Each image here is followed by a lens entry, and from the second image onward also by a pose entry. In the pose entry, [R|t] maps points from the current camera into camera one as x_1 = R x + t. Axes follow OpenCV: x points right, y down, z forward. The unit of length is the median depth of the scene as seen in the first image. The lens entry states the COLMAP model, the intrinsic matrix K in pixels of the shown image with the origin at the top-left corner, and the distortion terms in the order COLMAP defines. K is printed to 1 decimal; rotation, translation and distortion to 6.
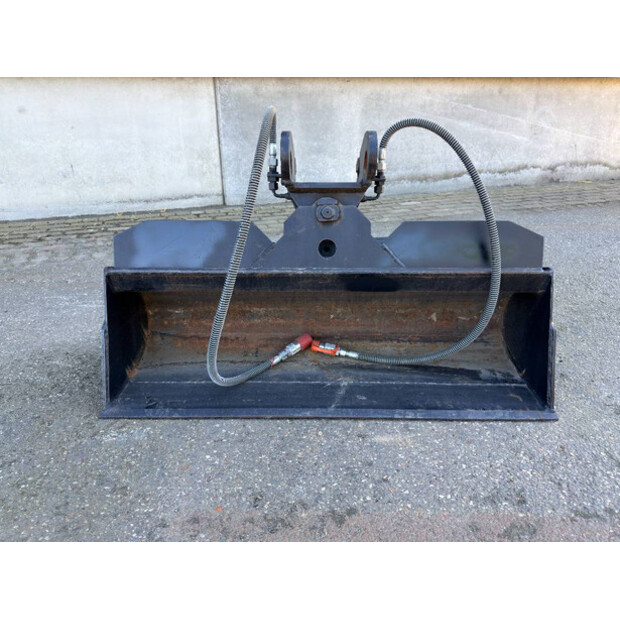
lens RADIAL K [[454.2, 0, 316.4], [0, 454.2, 284.8], [0, 0, 1]] dist [0.049781, -0.083005]
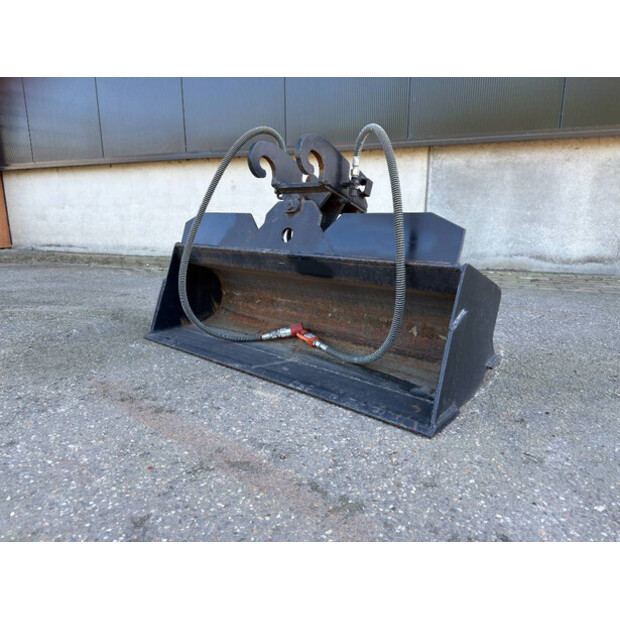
lens RADIAL K [[454.2, 0, 316.4], [0, 454.2, 284.8], [0, 0, 1]] dist [0.049781, -0.083005]
pose [[0.762020, 0.099624, -0.639844, 0.699689], [-0.236163, 0.962795, -0.131351, 0.151052], [0.602953, 0.251200, 0.757197, 0.144323]]
